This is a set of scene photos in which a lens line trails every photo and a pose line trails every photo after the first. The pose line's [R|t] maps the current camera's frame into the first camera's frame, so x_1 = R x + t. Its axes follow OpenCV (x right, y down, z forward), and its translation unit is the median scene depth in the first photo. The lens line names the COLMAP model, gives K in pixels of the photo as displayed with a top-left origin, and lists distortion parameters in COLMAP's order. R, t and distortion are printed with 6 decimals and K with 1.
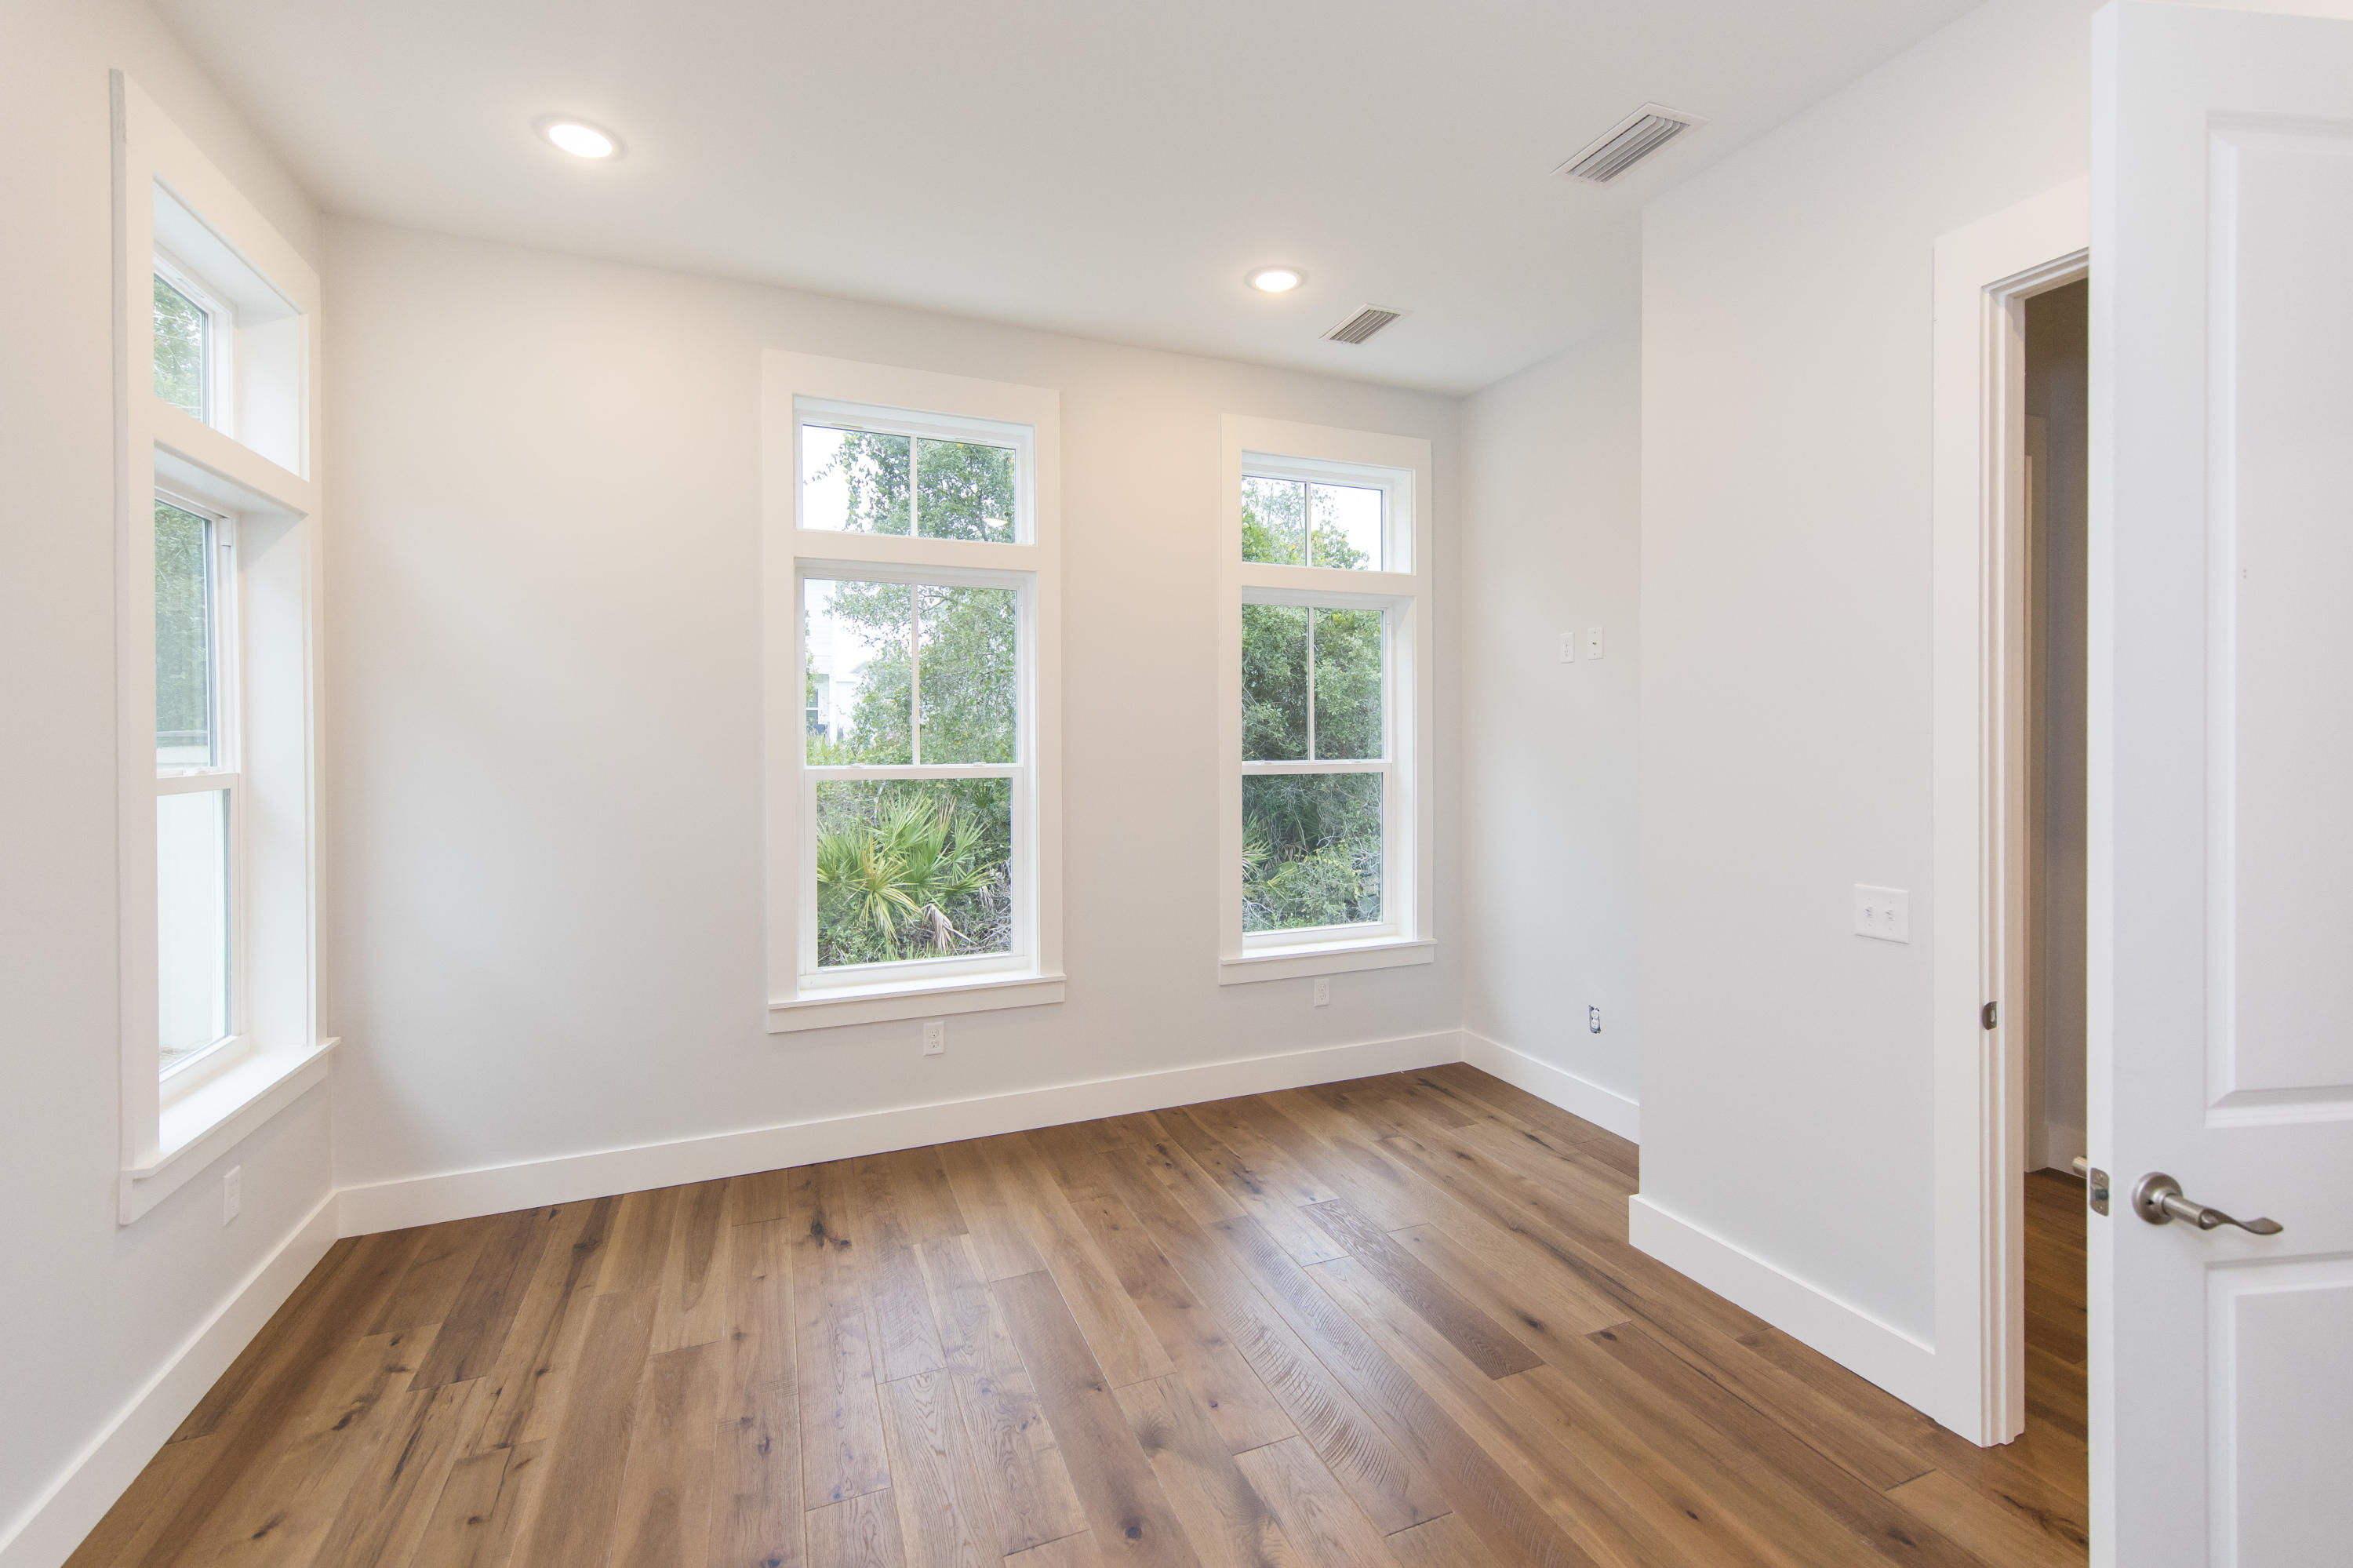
lens RADIAL K [[1002.5, 0, 1181.1], [0, 1002.5, 719.1], [0, 0, 1]] dist [0.002469, 0.000296]
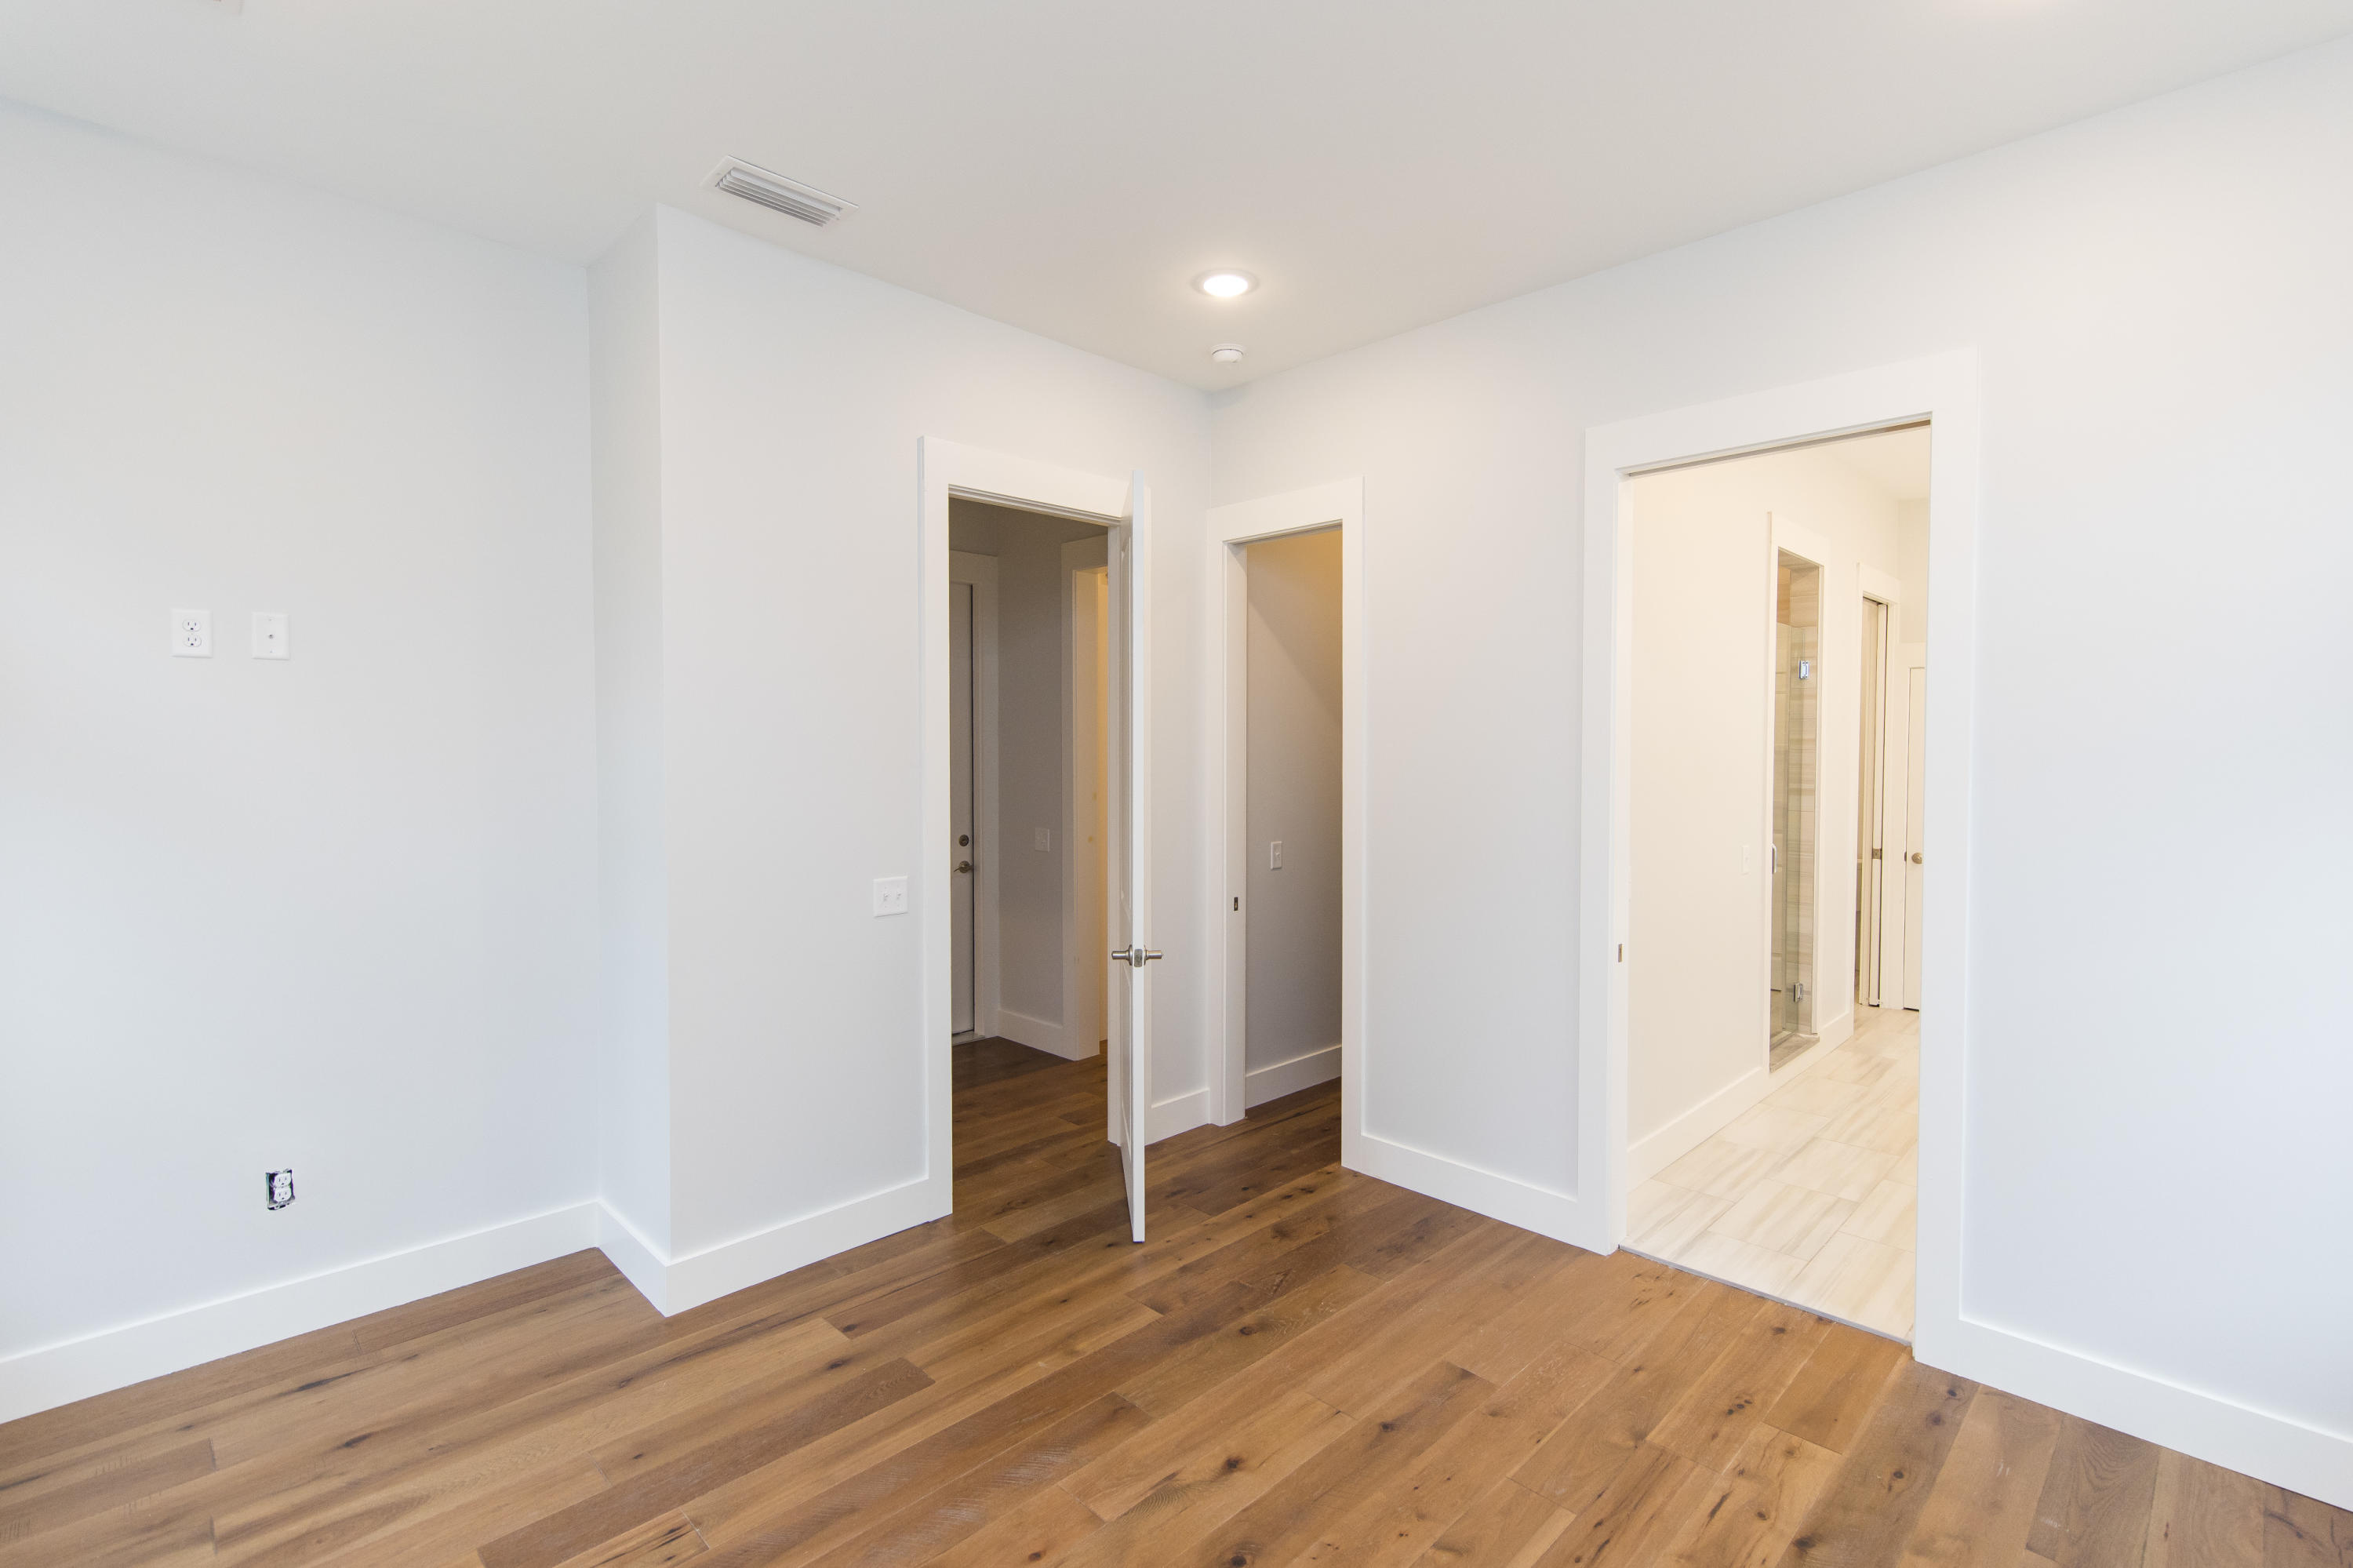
lens RADIAL K [[1089.5, 0, 1186.8], [0, 1089.5, 750.5], [0, 0, 1]] dist [-0.003069, -0.000401]
pose [[-0.393137, -0.007351, 0.919451, -0.779003], [-0.018645, 0.999826, 0.000022, -0.015404], [-0.919291, -0.017135, -0.393205, 1.119231]]
